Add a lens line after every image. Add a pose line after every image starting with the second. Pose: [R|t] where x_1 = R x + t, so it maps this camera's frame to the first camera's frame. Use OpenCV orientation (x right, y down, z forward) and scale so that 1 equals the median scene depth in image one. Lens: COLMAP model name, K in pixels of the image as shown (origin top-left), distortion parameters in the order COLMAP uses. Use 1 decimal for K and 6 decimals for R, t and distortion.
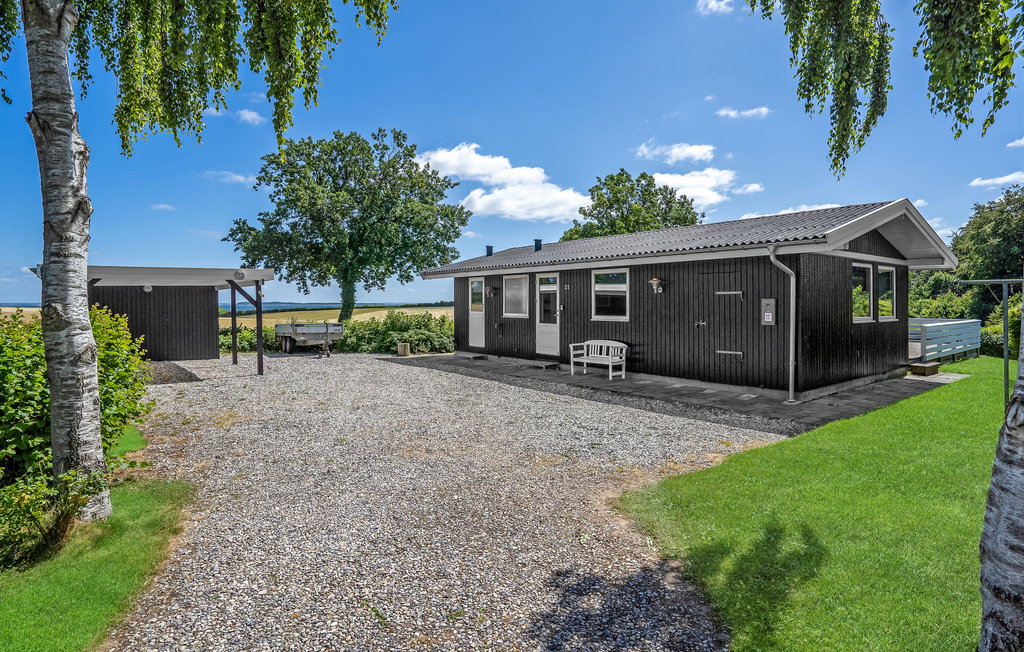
lens RADIAL K [[563.6, 0, 511.7], [0, 563.6, 318.7], [0, 0, 1]] dist [0.000463, 0.000430]
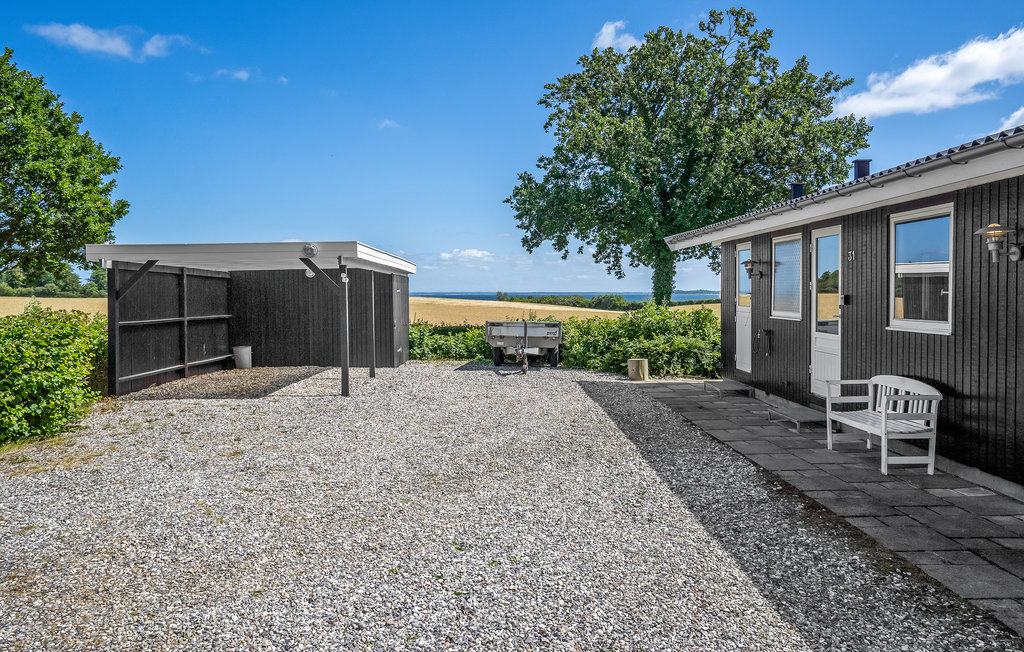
lens RADIAL K [[800.7, 0, 513.8], [0, 800.7, 324.4], [0, 0, 1]] dist [-0.004392, -0.001168]
pose [[0.795821, 0.023337, -0.605082, 0.246205], [-0.014744, 0.999708, 0.019164, -0.007456], [0.605352, -0.006330, 0.795932, 0.280769]]
